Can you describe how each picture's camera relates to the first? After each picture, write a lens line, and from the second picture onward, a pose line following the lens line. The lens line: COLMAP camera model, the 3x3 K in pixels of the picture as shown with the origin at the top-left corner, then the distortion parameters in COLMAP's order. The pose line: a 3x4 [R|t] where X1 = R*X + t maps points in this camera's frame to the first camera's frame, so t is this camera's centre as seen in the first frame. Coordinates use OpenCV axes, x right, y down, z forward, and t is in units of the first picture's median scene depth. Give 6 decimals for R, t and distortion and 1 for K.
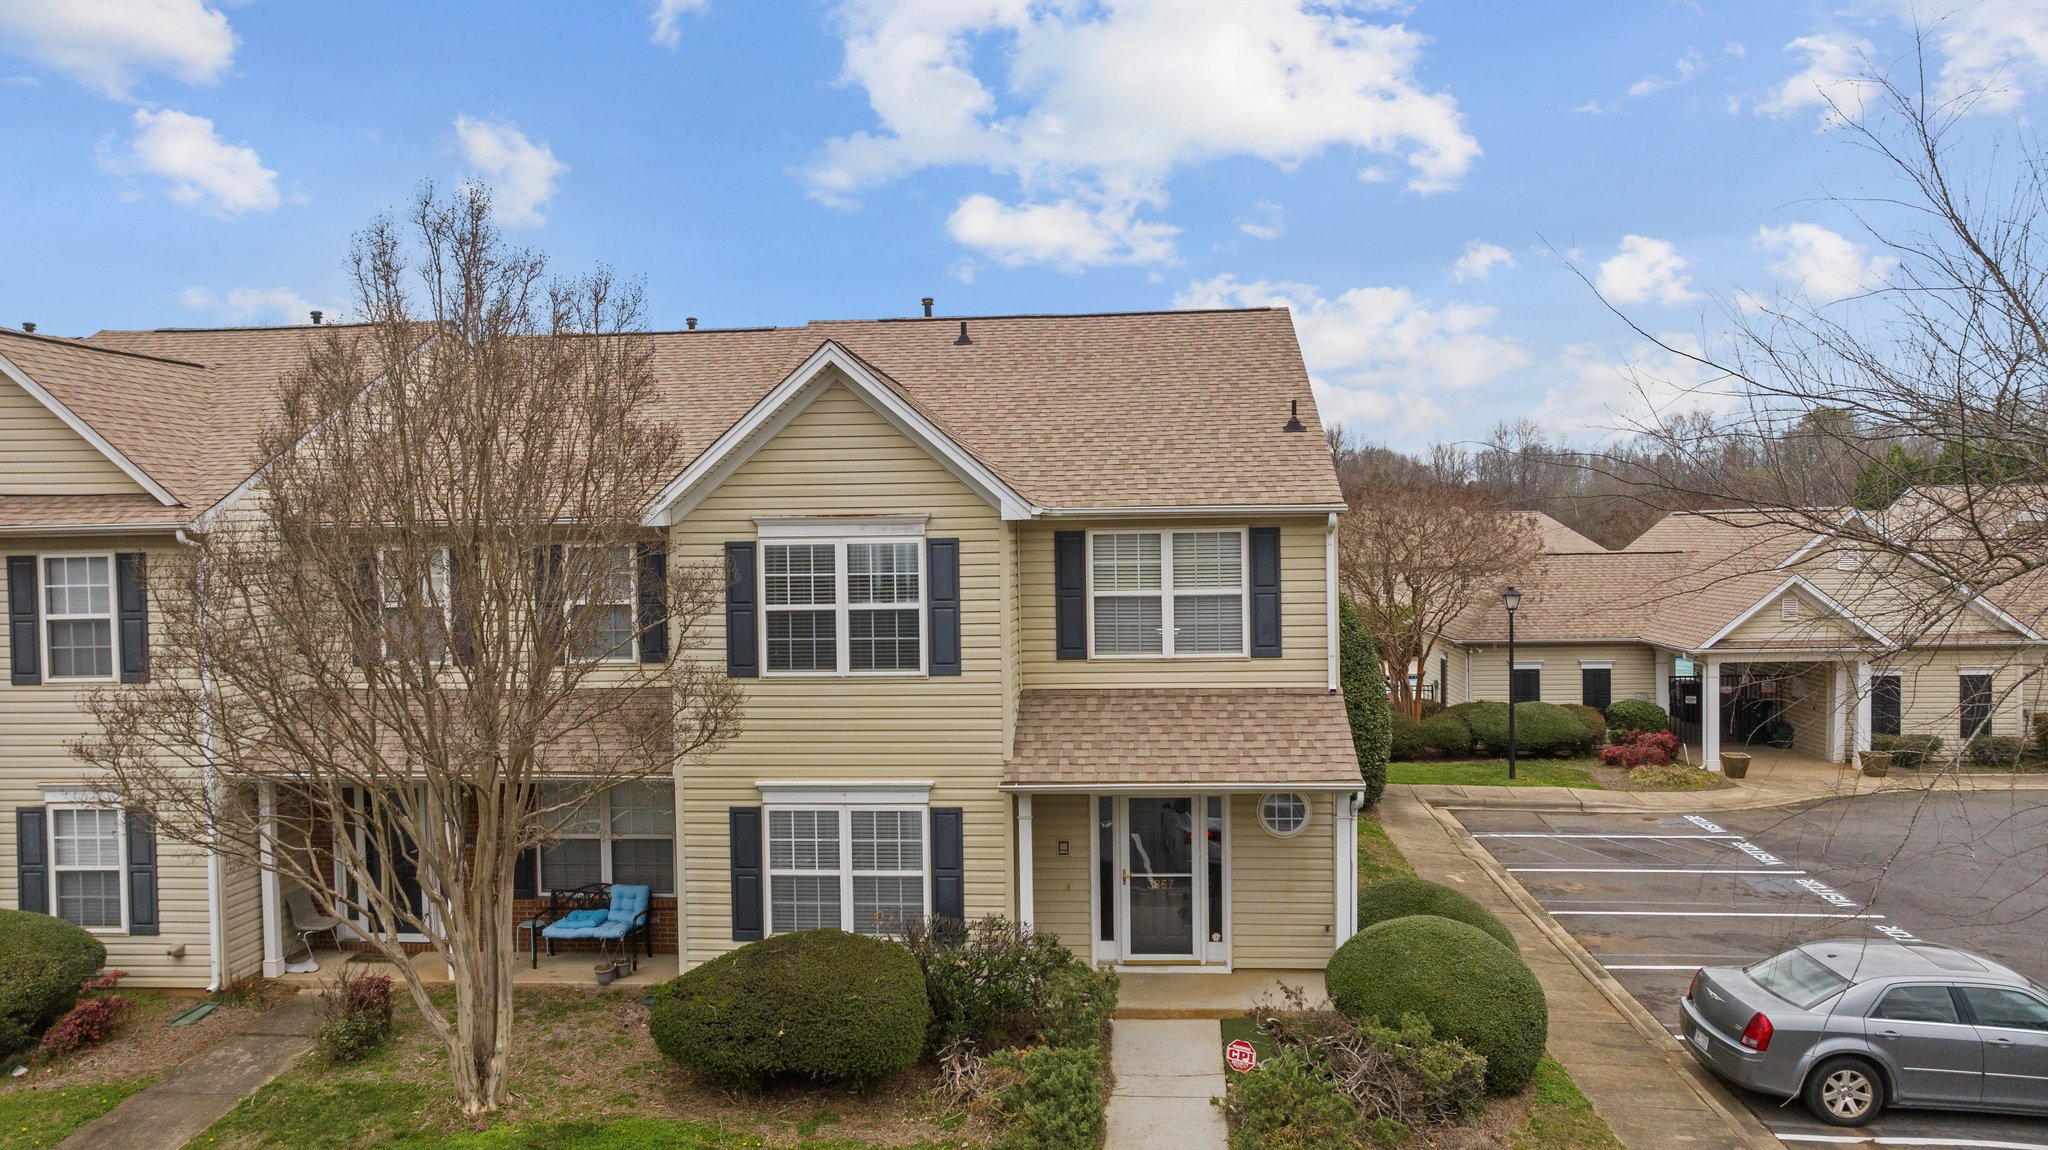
lens RADIAL K [[1430.5, 0, 1024.0], [0, 1430.5, 575.0], [0, 0, 1]] dist [-0.054753, 0.056870]
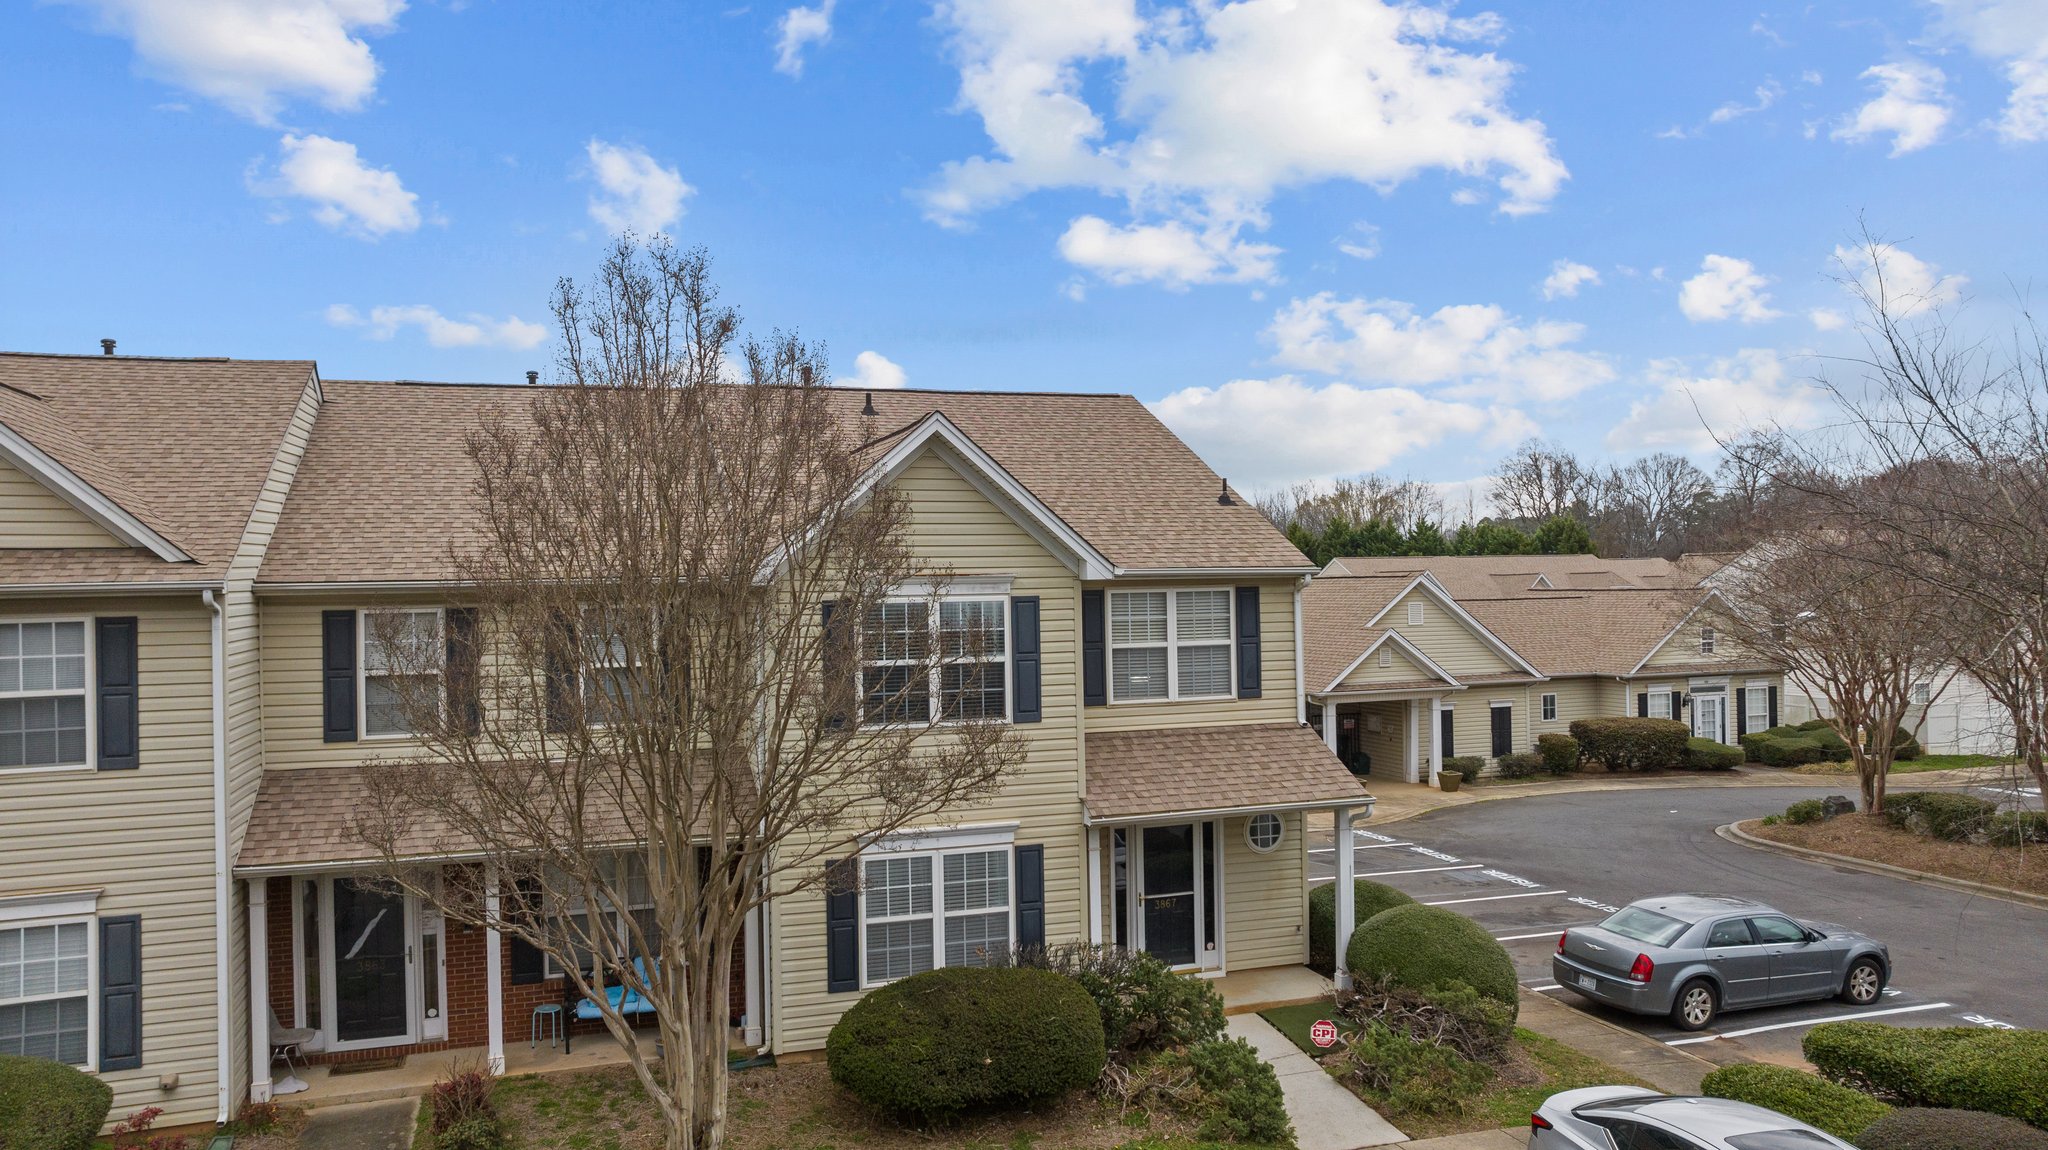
lens RADIAL K [[1430.5, 0, 1024.0], [0, 1430.5, 575.0], [0, 0, 1]] dist [-0.054753, 0.056870]
pose [[0.919182, 0.002321, 0.393827, -0.478709], [0.016435, 0.998886, -0.044245, 0.006053], [-0.393491, 0.047141, 0.918119, -0.001776]]
